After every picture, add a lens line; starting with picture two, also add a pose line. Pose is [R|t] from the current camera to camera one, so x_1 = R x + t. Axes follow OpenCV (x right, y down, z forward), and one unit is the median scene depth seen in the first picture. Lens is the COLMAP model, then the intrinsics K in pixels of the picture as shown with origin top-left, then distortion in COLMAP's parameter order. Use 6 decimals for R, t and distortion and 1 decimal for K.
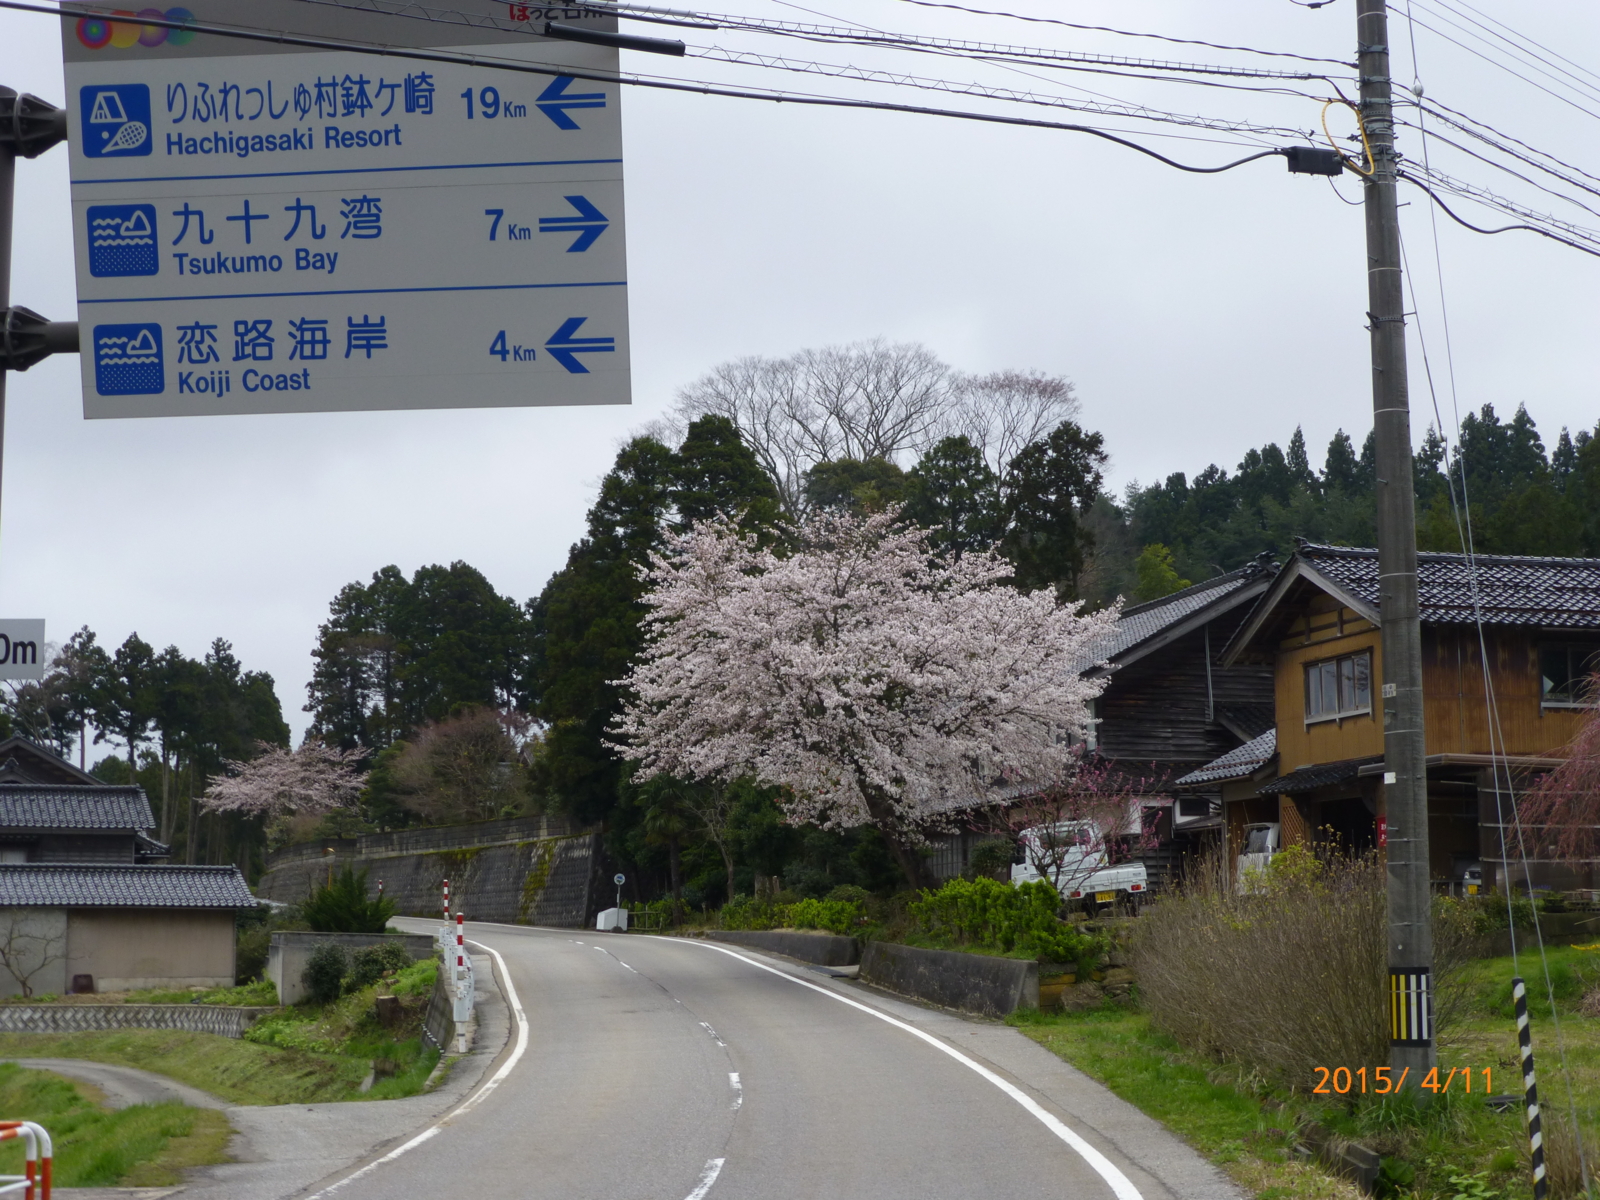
lens RADIAL K [[2535.0, 0, 799.3], [0, 2535.0, 600.2], [0, 0, 1]] dist [-0.070139, 0.000000]
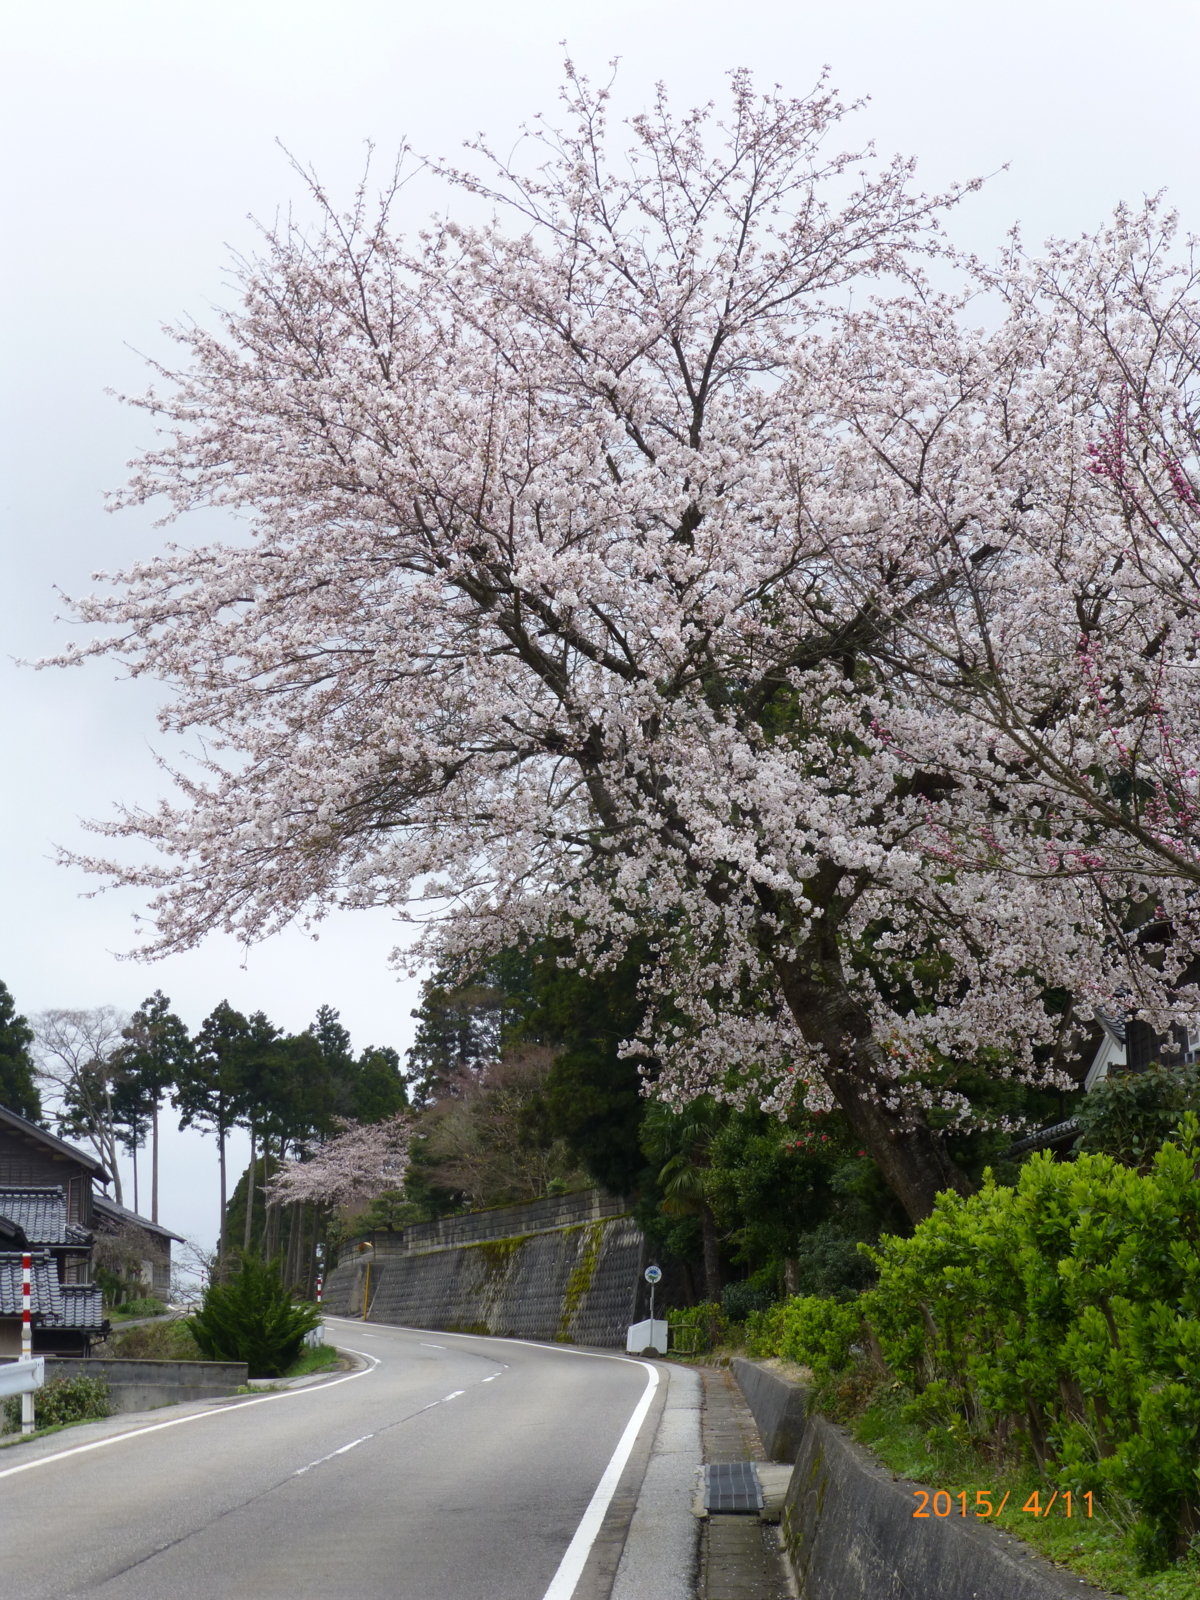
lens RADIAL K [[2535.0, 0, 600.7], [0, 2535.0, 801.1], [0, 0, 1]] dist [-0.070139, 0.000000]
pose [[0.984085, -0.039804, -0.173182, 0.016762], [0.025611, 0.996184, -0.083433, 0.022046], [0.175842, 0.077669, 0.981350, 0.179717]]
